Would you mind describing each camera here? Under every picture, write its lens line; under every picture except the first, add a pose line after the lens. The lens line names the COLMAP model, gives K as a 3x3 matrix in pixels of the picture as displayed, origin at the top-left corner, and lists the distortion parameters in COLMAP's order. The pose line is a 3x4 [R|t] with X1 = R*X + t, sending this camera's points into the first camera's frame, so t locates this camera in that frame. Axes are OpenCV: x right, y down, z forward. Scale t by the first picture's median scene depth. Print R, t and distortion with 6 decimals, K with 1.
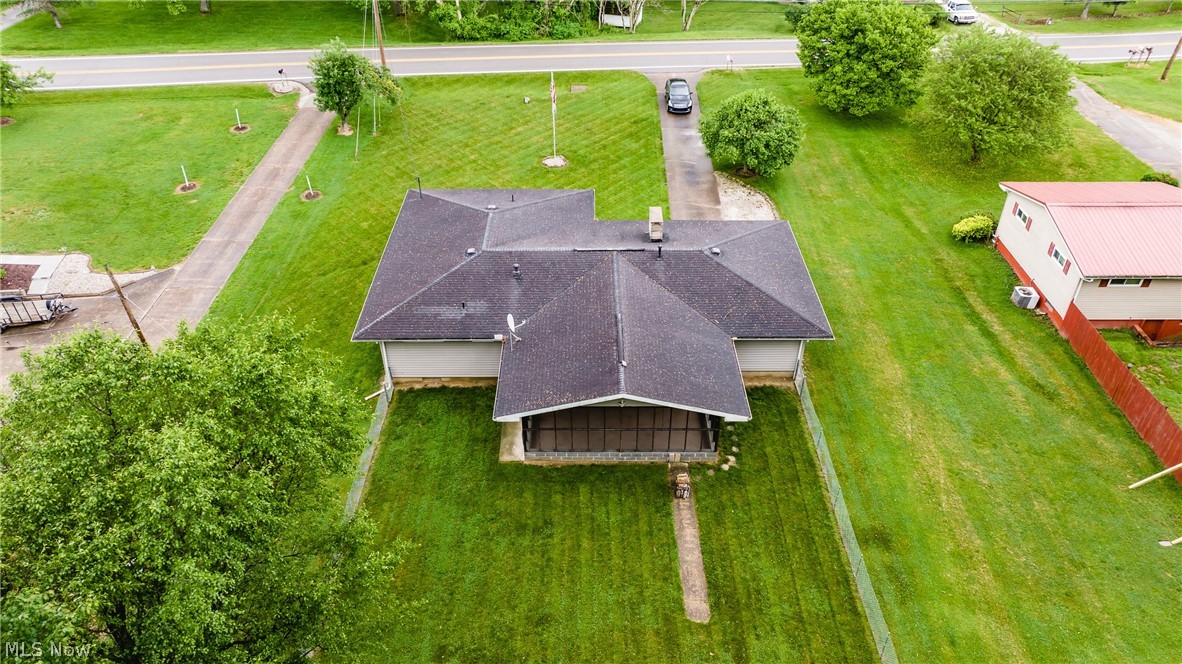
lens RADIAL K [[830.6, 0, 588.2], [0, 830.6, 336.4], [0, 0, 1]] dist [-0.016340, 0.001696]
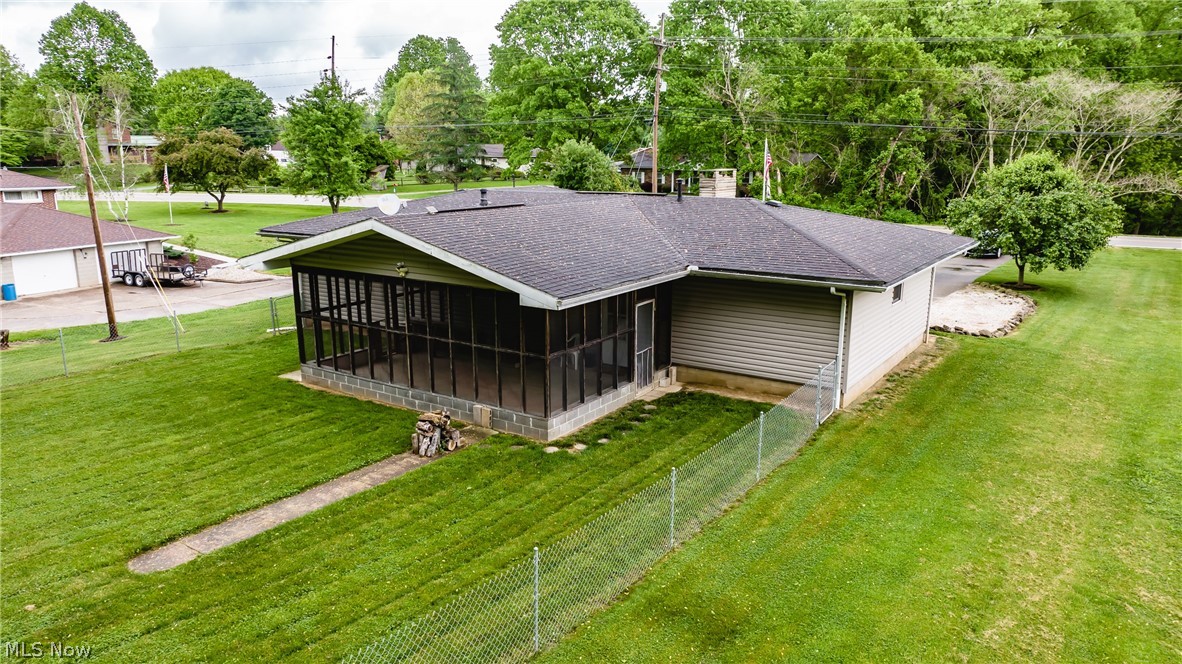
lens RADIAL K [[830.6, 0, 588.2], [0, 830.6, 336.4], [0, 0, 1]] dist [-0.016340, 0.001696]
pose [[0.829259, 0.125282, -0.544642, 0.450940], [-0.334080, 0.892381, -0.303391, 0.244851], [0.448019, 0.433543, 0.781869, 0.618257]]
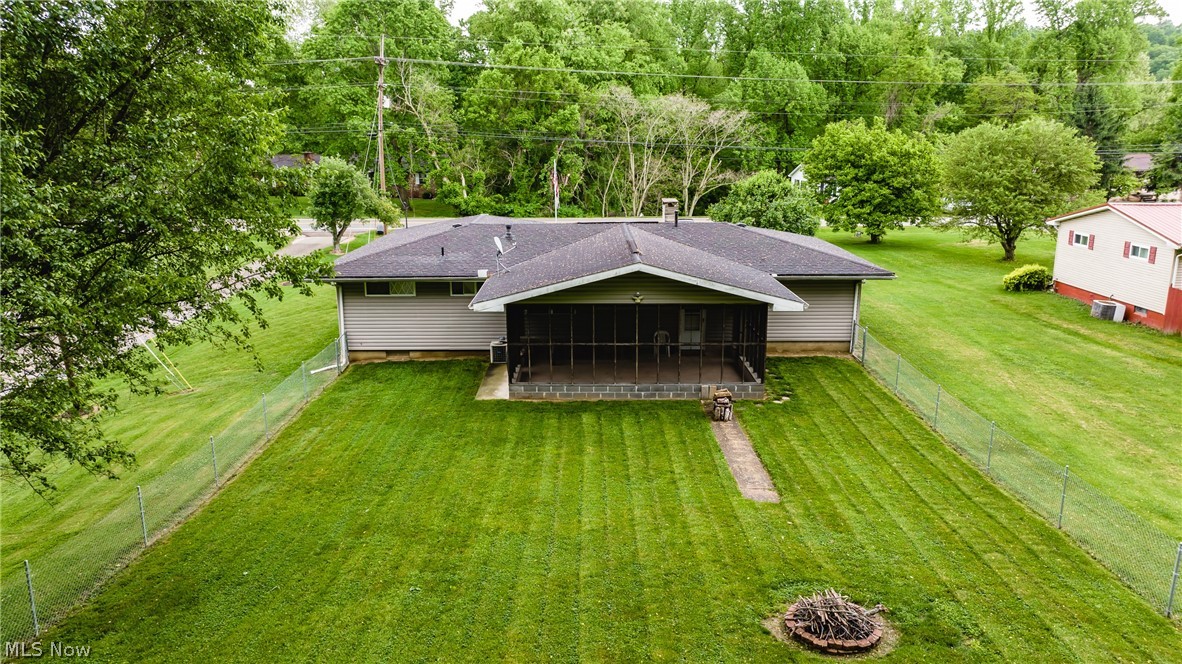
lens RADIAL K [[840.3, 0, 591.0], [0, 840.3, 332.0], [0, 0, 1]] dist [-0.010879, -0.000136]
pose [[0.999999, -0.001359, -0.000810, -0.001816], [0.000932, 0.919901, -0.392150, 0.406083], [0.001278, 0.392149, 0.919901, 0.287838]]
